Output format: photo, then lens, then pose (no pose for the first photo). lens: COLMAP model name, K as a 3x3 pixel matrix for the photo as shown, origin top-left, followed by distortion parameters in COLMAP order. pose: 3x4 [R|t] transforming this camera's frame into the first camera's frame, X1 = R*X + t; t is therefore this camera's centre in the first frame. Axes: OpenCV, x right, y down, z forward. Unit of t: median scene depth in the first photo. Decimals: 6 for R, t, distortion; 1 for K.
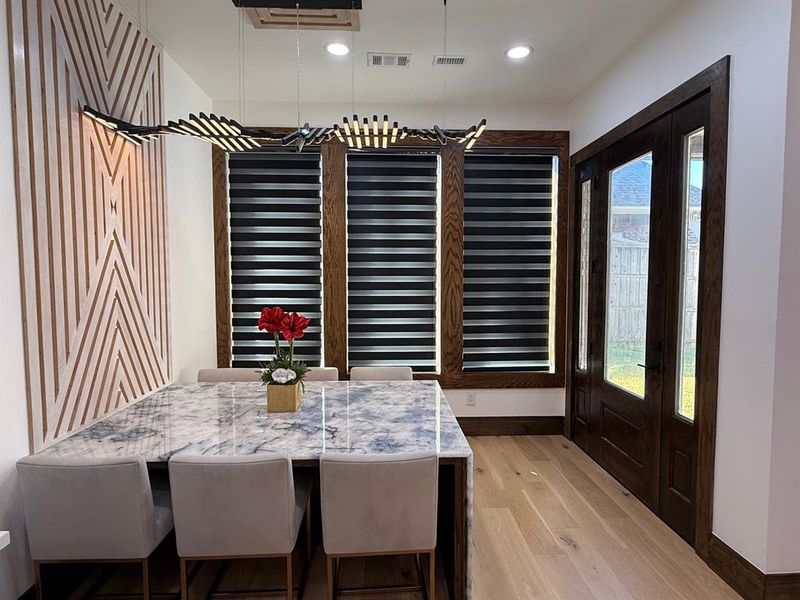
lens RADIAL K [[430.2, 0, 402.5], [0, 430.2, 301.7], [0, 0, 1]] dist [-0.001411, 0.004088]
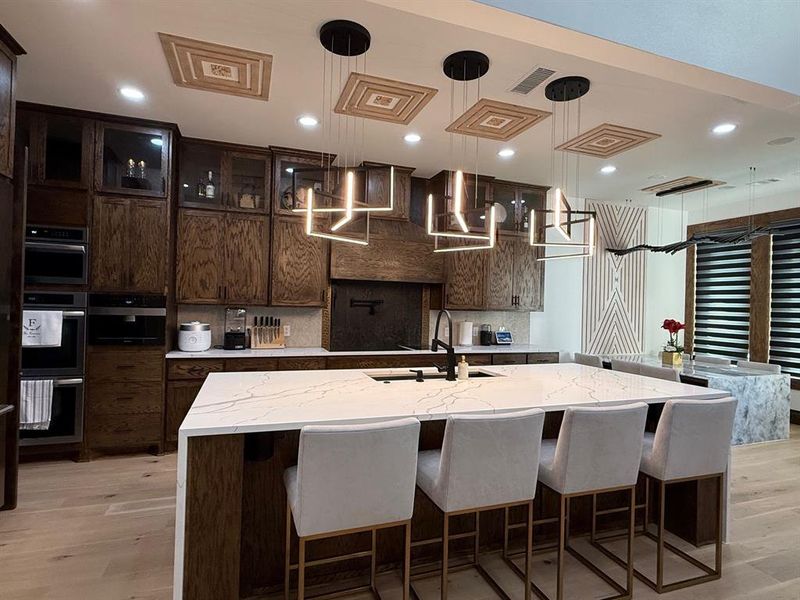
lens RADIAL K [[430.2, 0, 397.4], [0, 430.2, 301.4], [0, 0, 1]] dist [-0.001411, 0.004088]
pose [[0.294385, 0.002375, -0.955684, 1.477886], [-0.080630, 0.996493, -0.022361, 0.088969], [0.952280, 0.083640, 0.293544, -1.076368]]
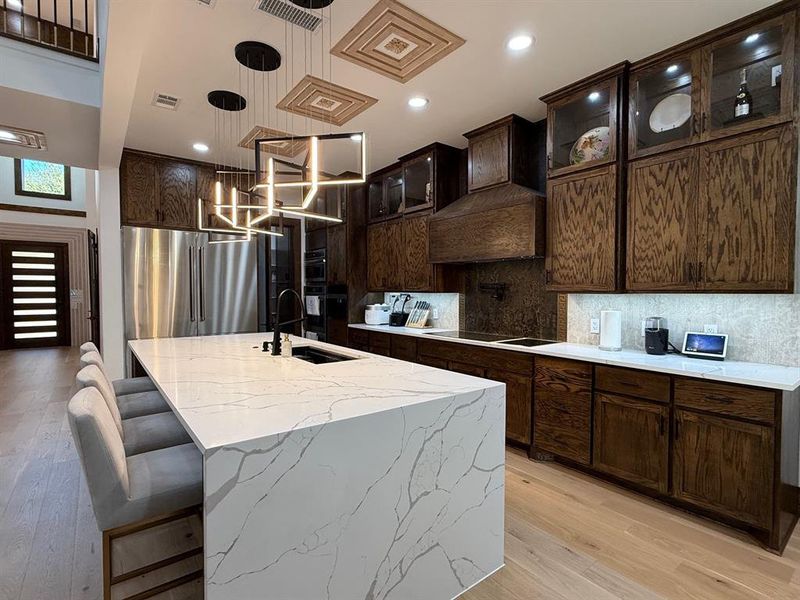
lens RADIAL K [[398.3, 0, 403.3], [0, 398.3, 299.4], [0, 0, 1]] dist [0.000079, 0.000574]
pose [[-0.809334, 0.012994, -0.587205, 0.764637], [-0.034979, 0.996915, 0.070270, 0.008962], [0.586306, 0.077412, -0.806382, 0.589963]]
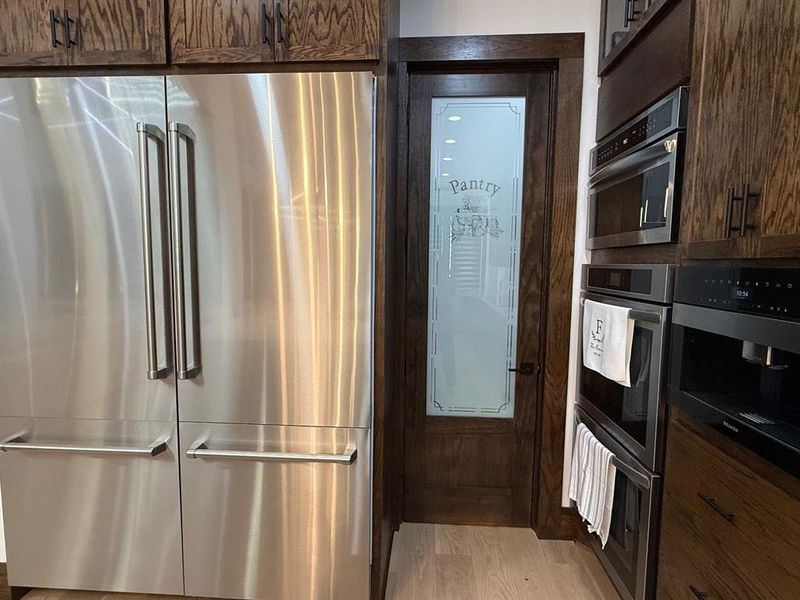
lens RADIAL K [[430.2, 0, 400.8], [0, 430.2, 303.8], [0, 0, 1]] dist [-0.001411, 0.004088]
pose [[-0.994044, -0.022540, 0.106623, 0.002242], [-0.005644, 0.987713, 0.156178, 0.077717], [-0.108833, 0.154646, -0.981957, -1.067562]]
